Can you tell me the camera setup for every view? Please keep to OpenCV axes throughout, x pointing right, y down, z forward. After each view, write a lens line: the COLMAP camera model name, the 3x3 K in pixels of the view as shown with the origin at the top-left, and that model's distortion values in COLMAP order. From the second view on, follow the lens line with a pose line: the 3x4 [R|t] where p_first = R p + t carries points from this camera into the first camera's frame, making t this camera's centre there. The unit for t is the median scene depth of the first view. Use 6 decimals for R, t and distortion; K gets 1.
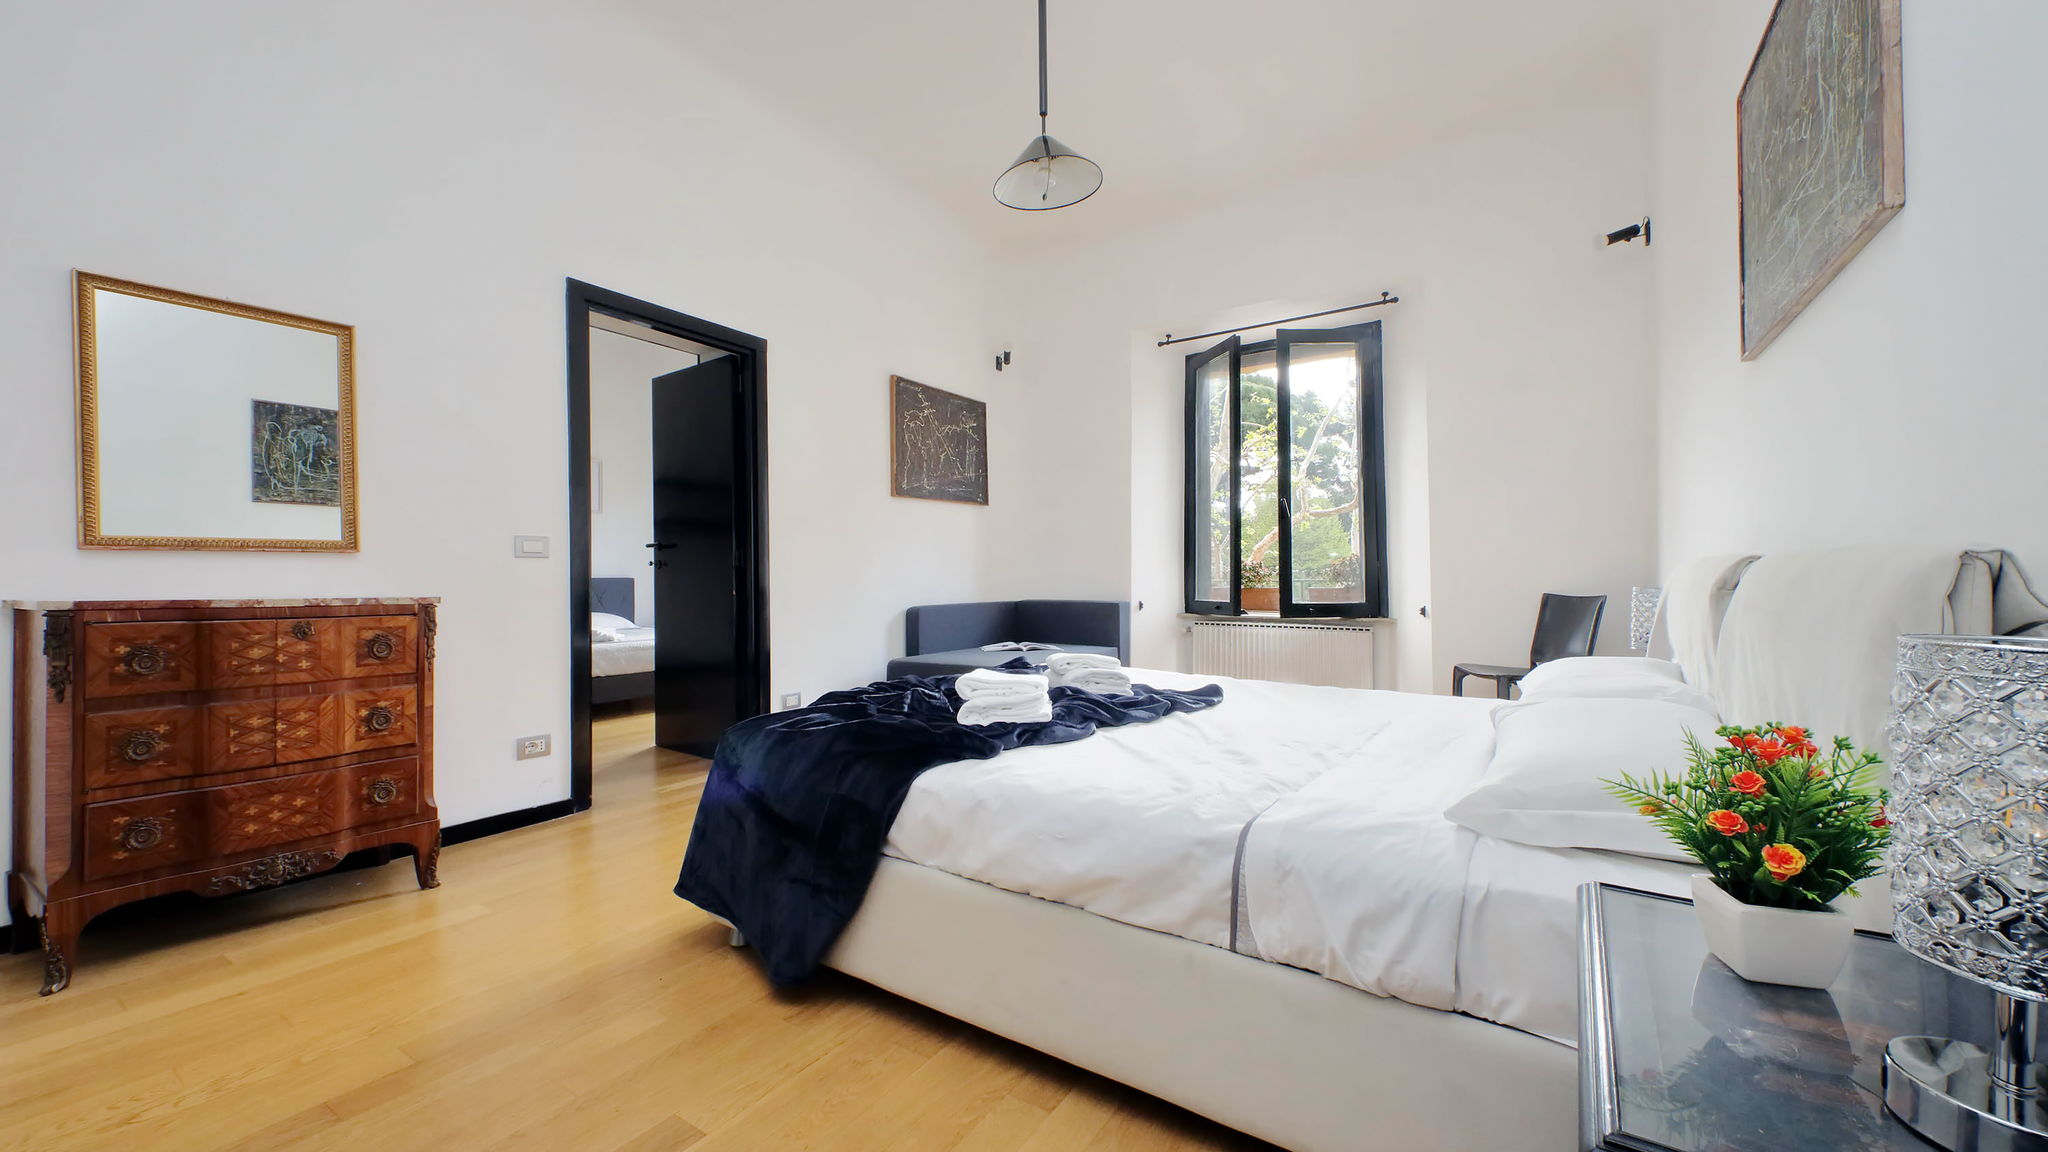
lens RADIAL K [[795.0, 0, 1018.0], [0, 795.0, 575.5], [0, 0, 1]] dist [0.020859, -0.003913]
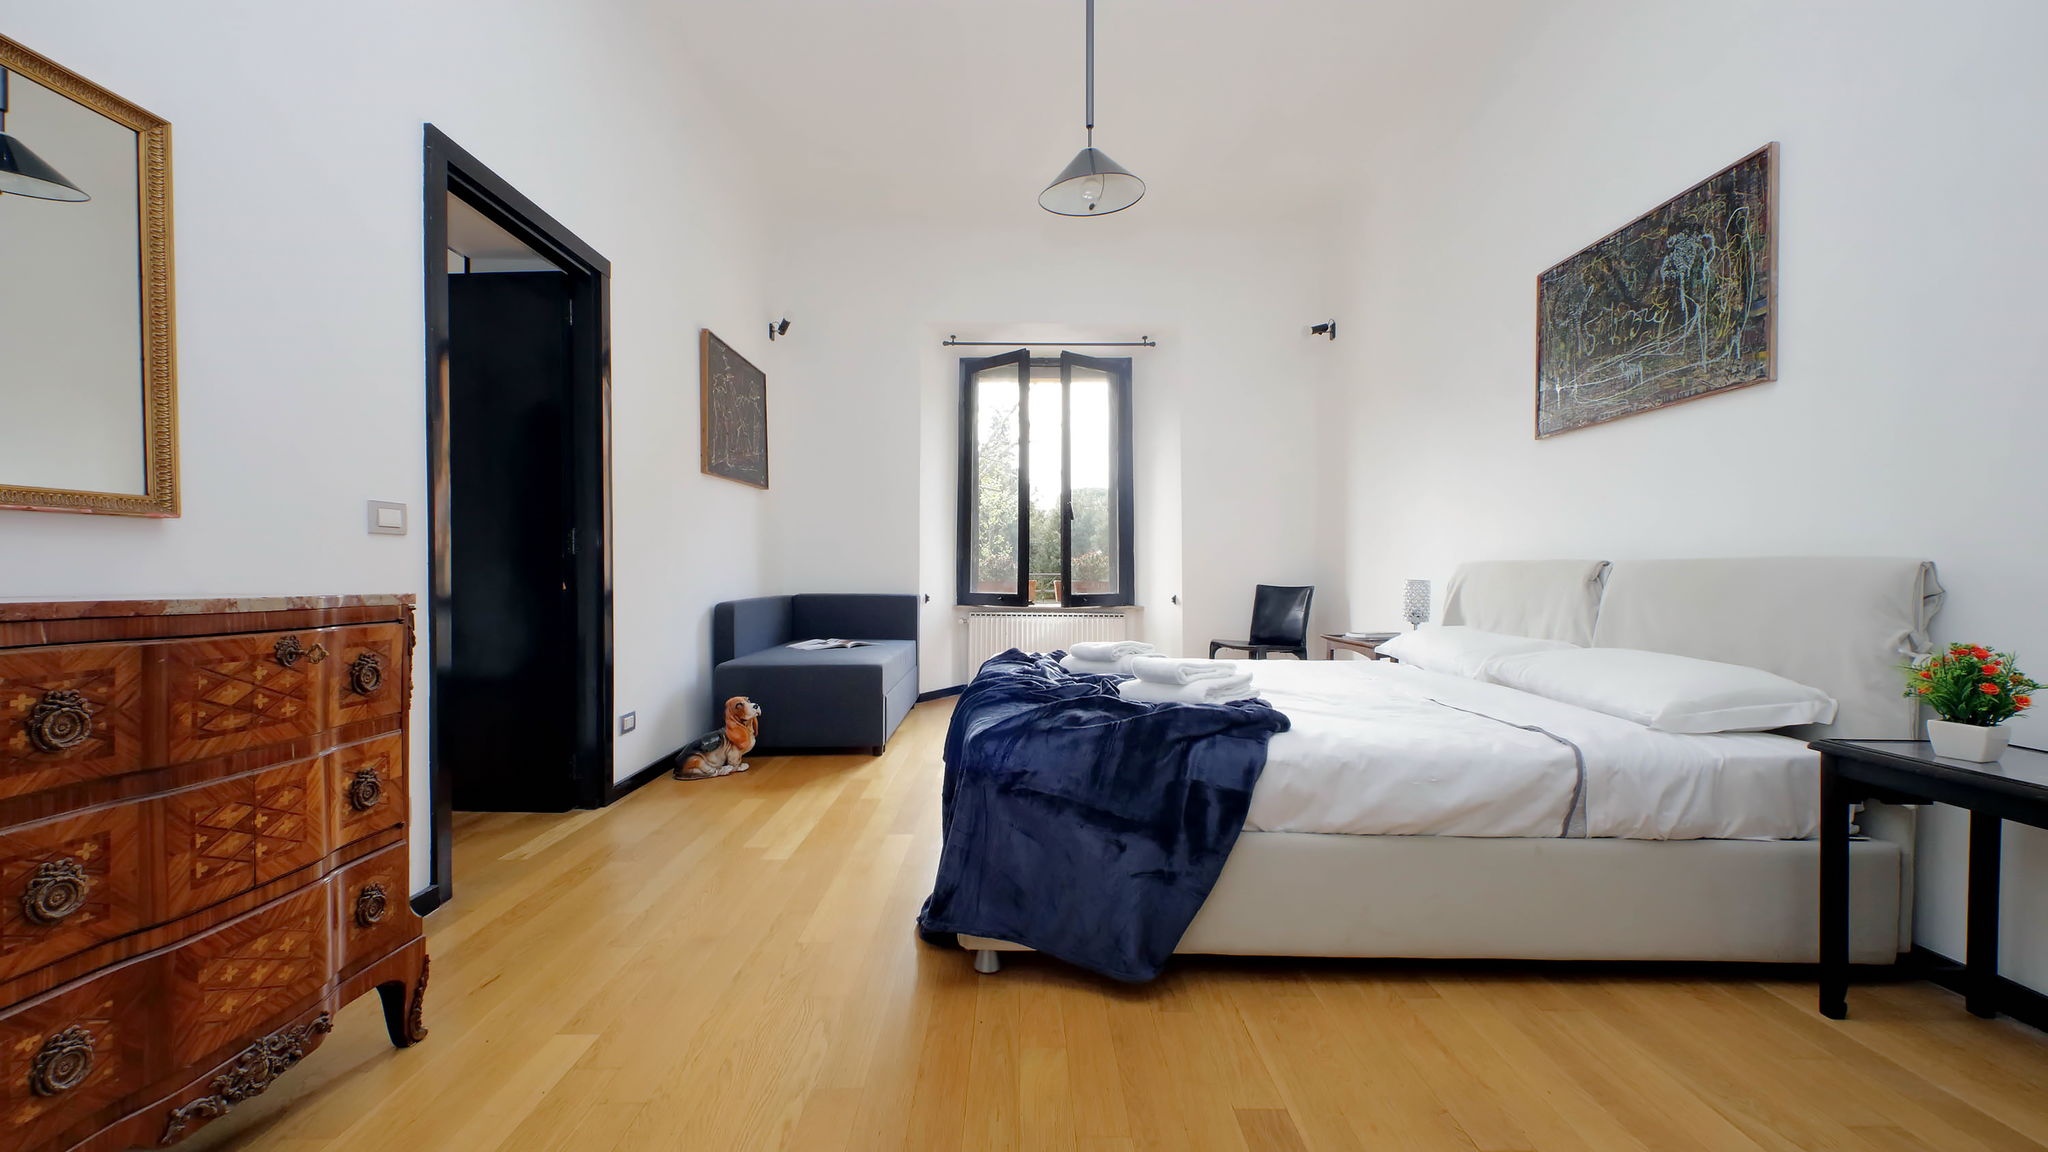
lens RADIAL K [[795.0, 0, 1013.2], [0, 795.0, 587.1], [0, 0, 1]] dist [0.020859, -0.003913]
pose [[0.827646, -0.003783, 0.561237, -0.672254], [-0.009139, 0.999754, 0.020215, 0.004367], [-0.561176, -0.021860, 0.827408, 0.192974]]
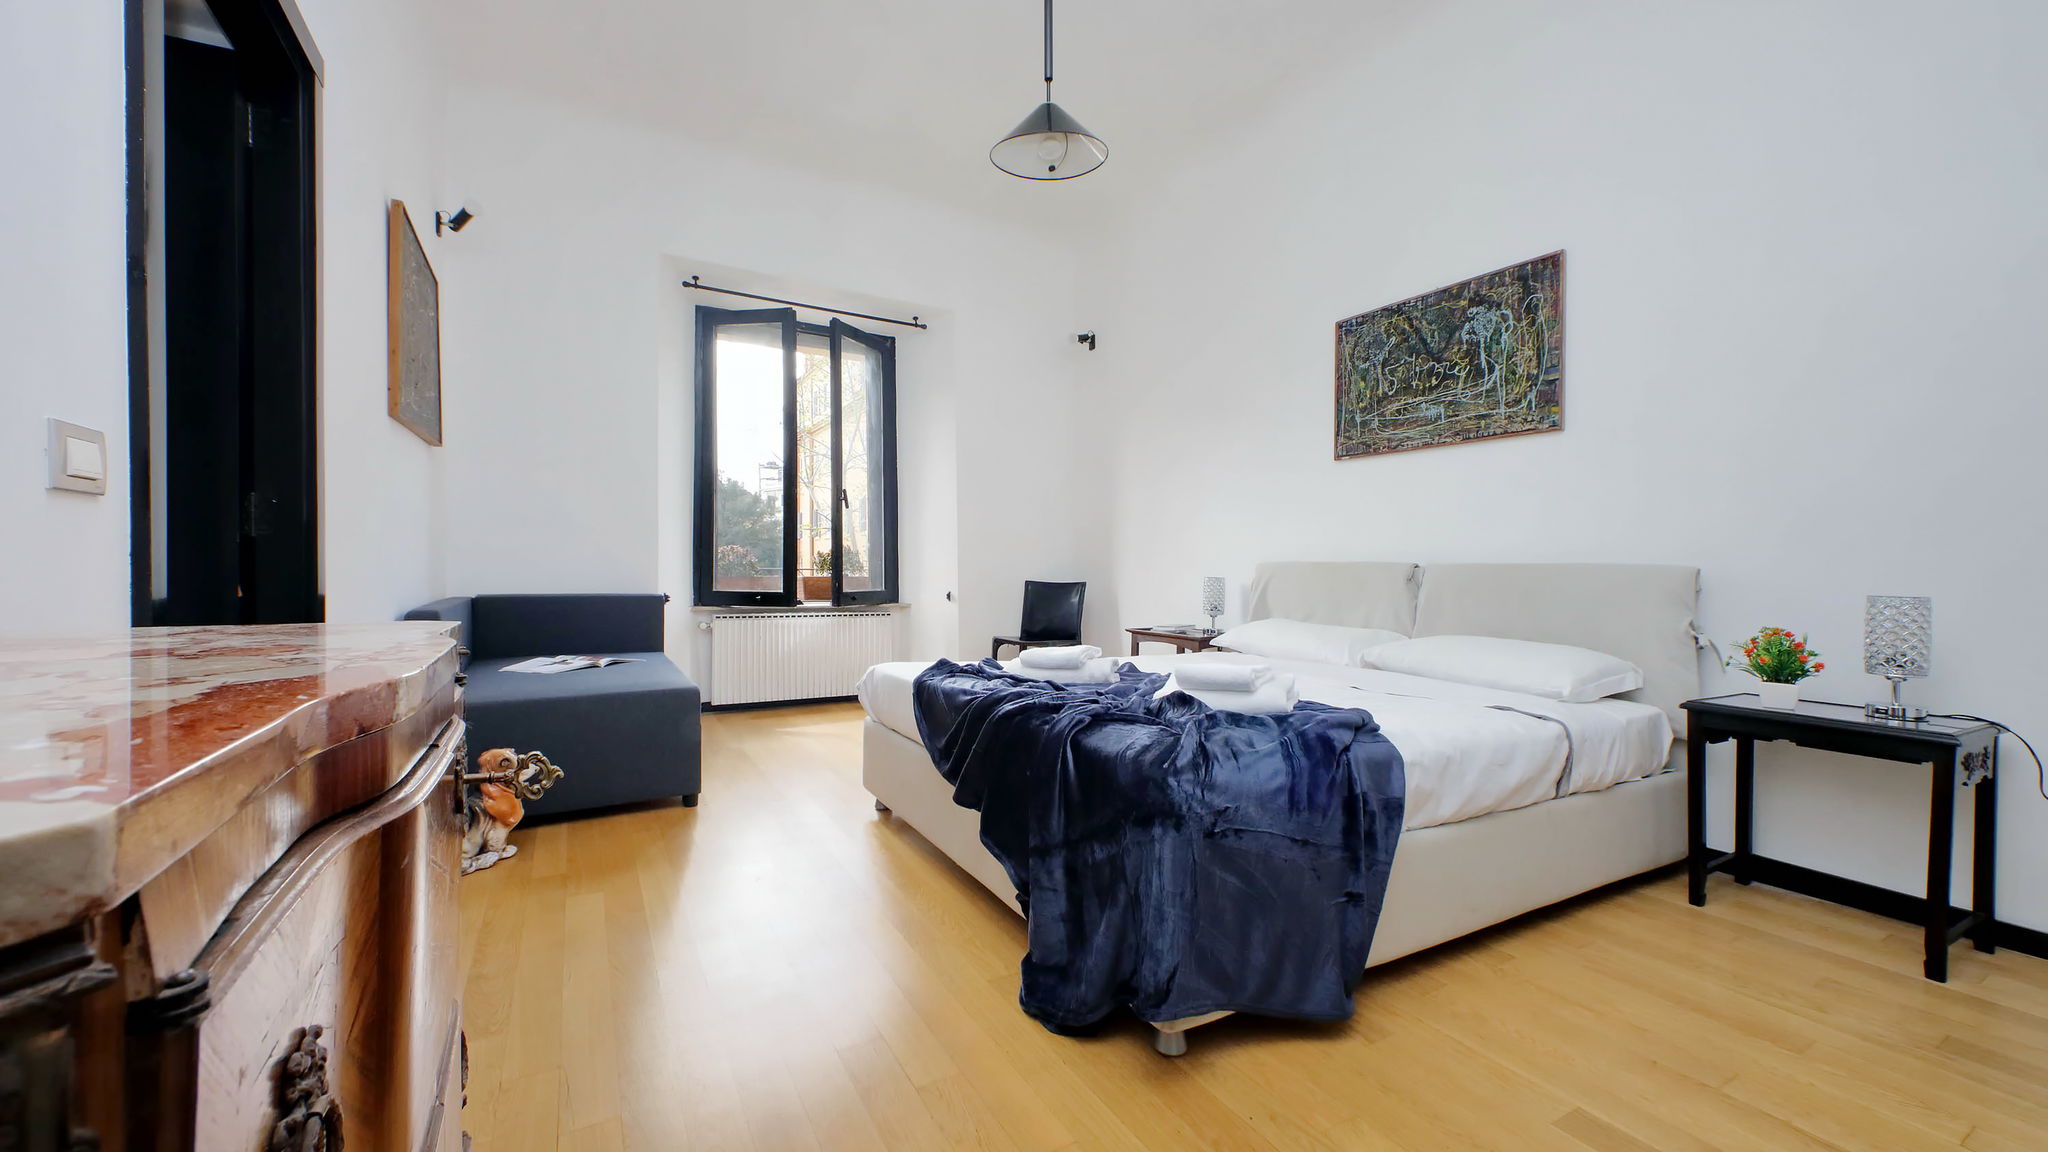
lens RADIAL K [[795.0, 0, 1012.2], [0, 795.0, 580.1], [0, 0, 1]] dist [0.020859, -0.003913]
pose [[0.439689, -0.005958, 0.898130, -0.882931], [-0.016219, 0.999762, 0.014572, 0.002701], [-0.898004, -0.020973, 0.439488, 0.654718]]
